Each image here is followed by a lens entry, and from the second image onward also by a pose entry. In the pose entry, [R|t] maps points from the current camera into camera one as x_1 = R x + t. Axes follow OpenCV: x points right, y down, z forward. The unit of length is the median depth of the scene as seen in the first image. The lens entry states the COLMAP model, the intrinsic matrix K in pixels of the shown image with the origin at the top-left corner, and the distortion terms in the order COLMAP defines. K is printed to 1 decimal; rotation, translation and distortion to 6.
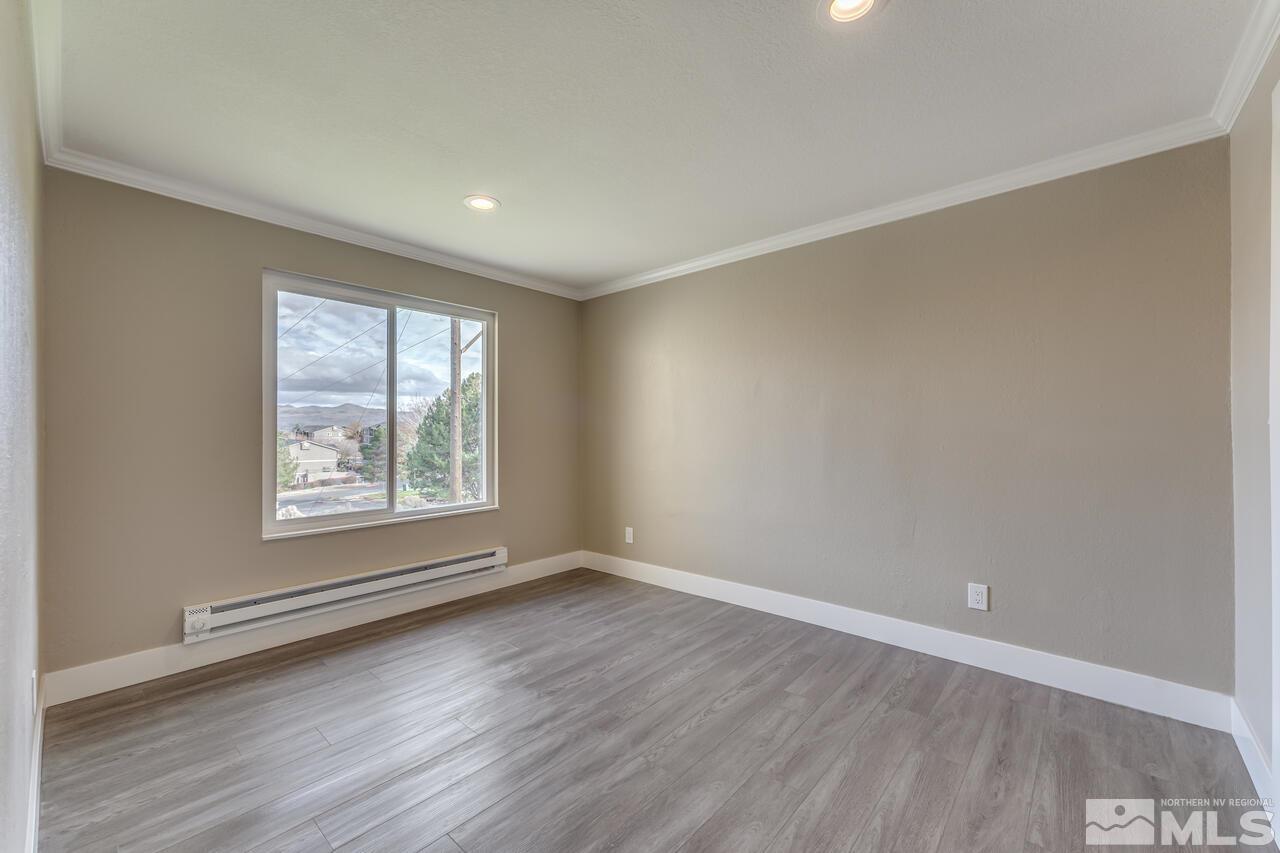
lens RADIAL K [[518.0, 0, 634.2], [0, 518.0, 425.6], [0, 0, 1]] dist [0.000190, -0.000123]
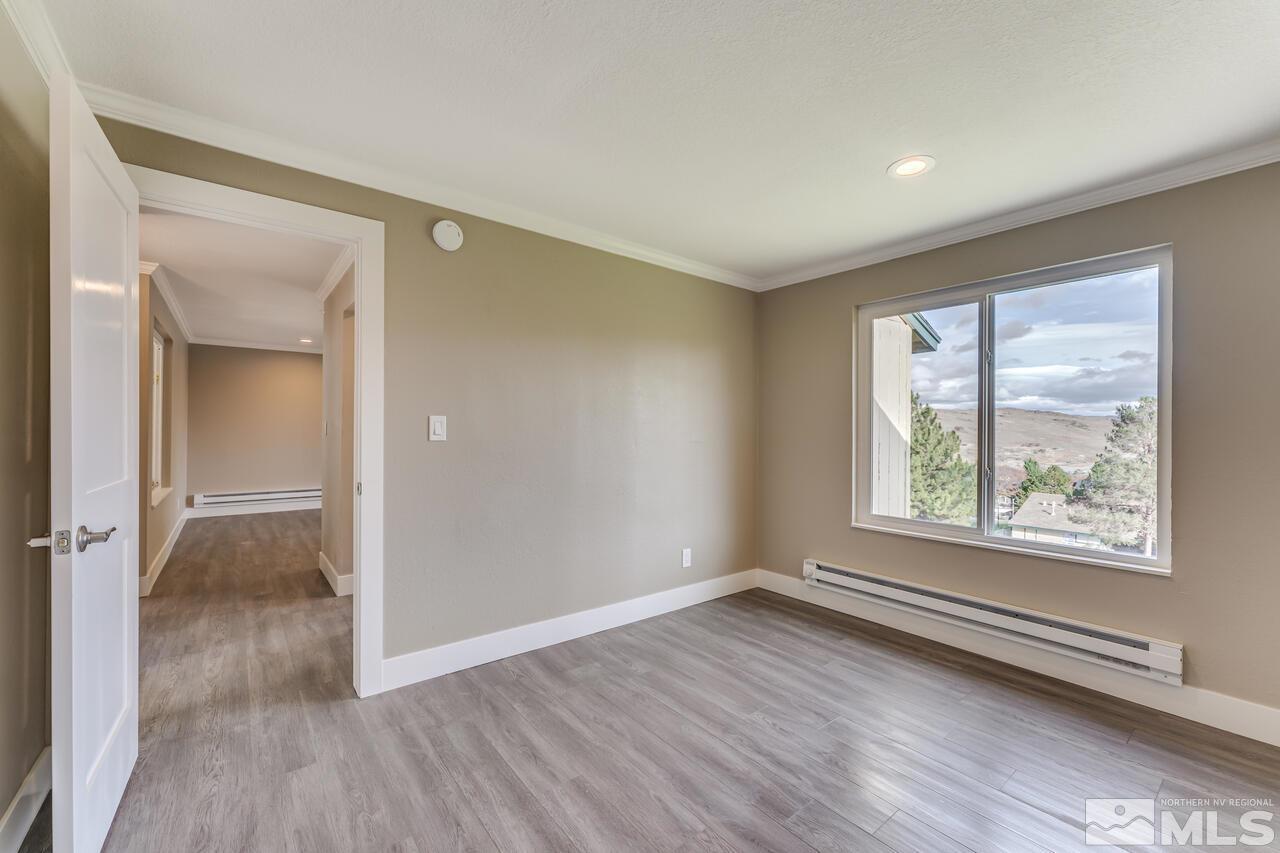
lens RADIAL K [[518.0, 0, 634.2], [0, 518.0, 425.6], [0, 0, 1]] dist [0.000190, -0.000123]
pose [[-0.168572, -0.009713, -0.985641, 0.591979], [-0.005076, 0.999947, -0.008985, -0.004098], [0.985676, 0.003488, -0.168613, 0.698643]]
